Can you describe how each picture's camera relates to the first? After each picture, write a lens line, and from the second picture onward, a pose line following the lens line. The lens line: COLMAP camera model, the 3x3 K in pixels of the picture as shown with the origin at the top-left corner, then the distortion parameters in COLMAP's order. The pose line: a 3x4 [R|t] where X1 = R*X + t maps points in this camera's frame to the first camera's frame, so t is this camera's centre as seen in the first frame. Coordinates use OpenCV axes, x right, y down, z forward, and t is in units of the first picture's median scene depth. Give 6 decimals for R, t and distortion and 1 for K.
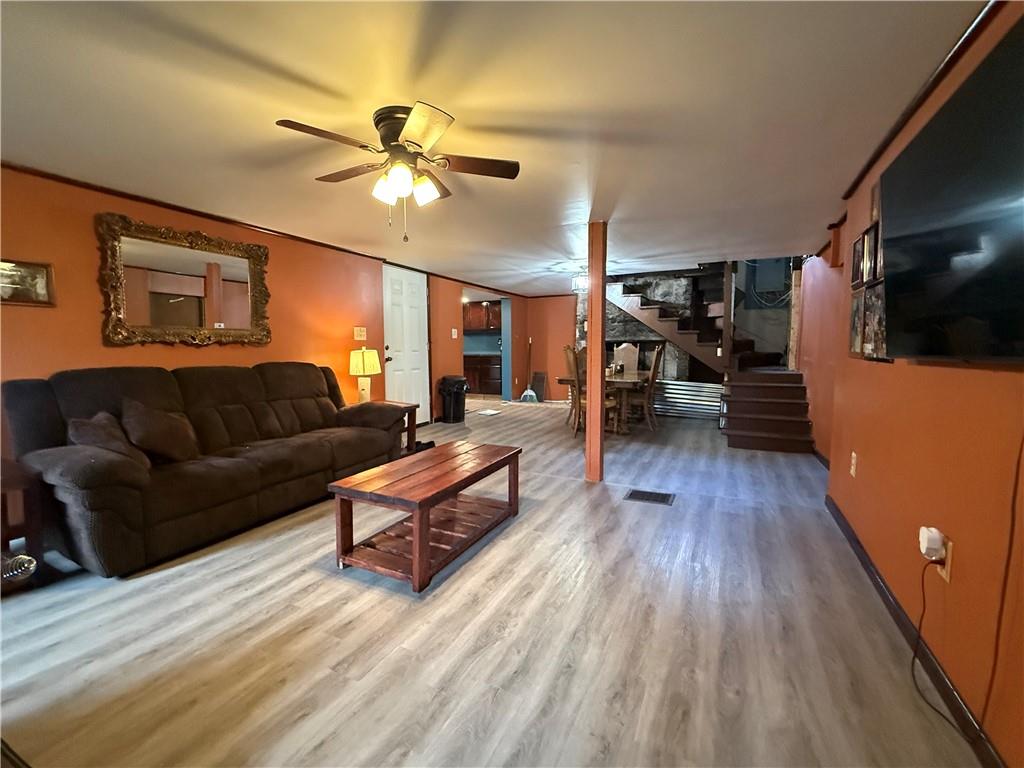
lens RADIAL K [[445.0, 0, 506.5], [0, 445.0, 387.6], [0, 0, 1]] dist [-0.014030, 0.000297]
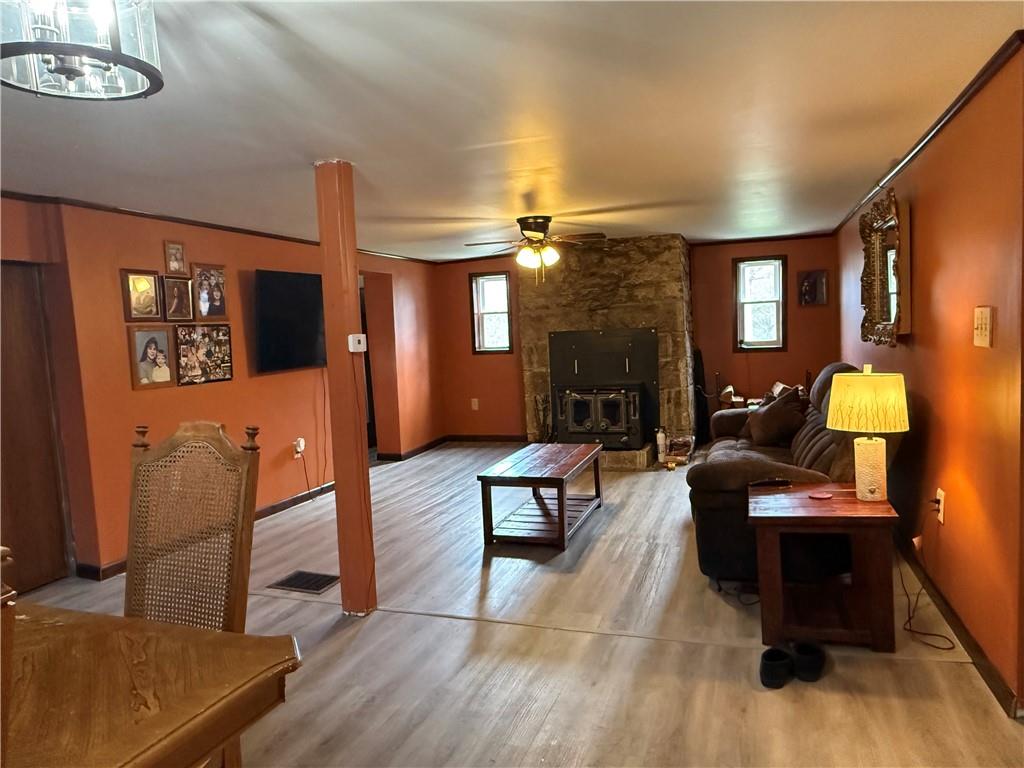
lens RADIAL K [[699.7, 0, 512.0], [0, 699.7, 384.0], [0, 0, 1]] dist [-0.001472, 0.000616]
pose [[-0.991841, 0.052088, -0.116355, 0.182400], [0.031885, 0.985069, 0.169183, -0.435845], [0.123430, 0.164093, -0.978692, 3.580521]]
